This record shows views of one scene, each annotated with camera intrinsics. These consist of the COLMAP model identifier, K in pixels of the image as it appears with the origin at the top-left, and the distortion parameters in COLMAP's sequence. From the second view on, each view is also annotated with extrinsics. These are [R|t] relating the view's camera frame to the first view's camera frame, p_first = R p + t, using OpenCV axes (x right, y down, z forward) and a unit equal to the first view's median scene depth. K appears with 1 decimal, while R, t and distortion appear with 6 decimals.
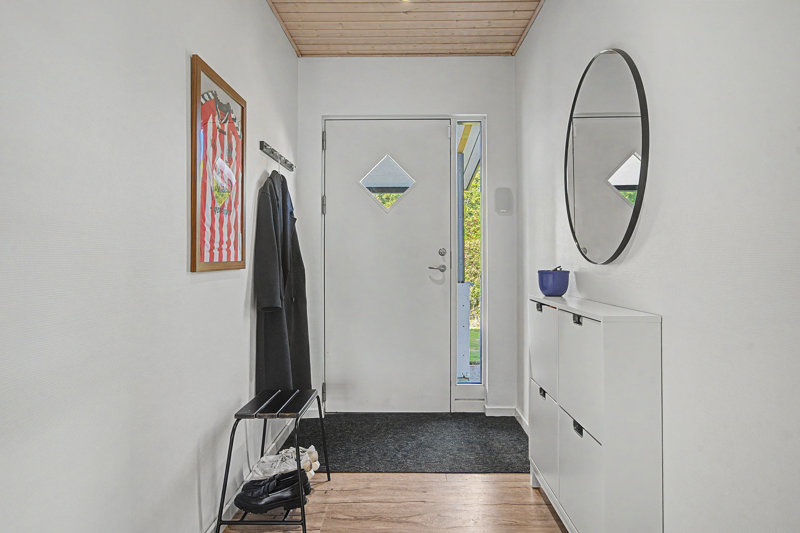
lens RADIAL K [[528.3, 0, 400.2], [0, 528.3, 259.9], [0, 0, 1]] dist [-0.038145, -0.000279]
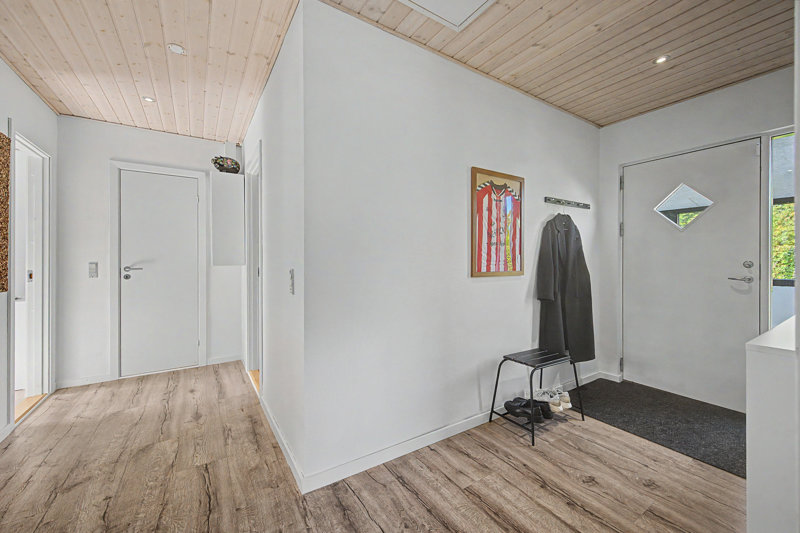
lens RADIAL K [[317.1, 0, 400.4], [0, 317.1, 264.2], [0, 0, 1]] dist [0.003074, 0.000464]
pose [[0.555539, 0.014088, -0.831371, 0.316522], [-0.005806, 0.999898, 0.013064, -0.027757], [0.831470, -0.002431, 0.555564, 0.077071]]
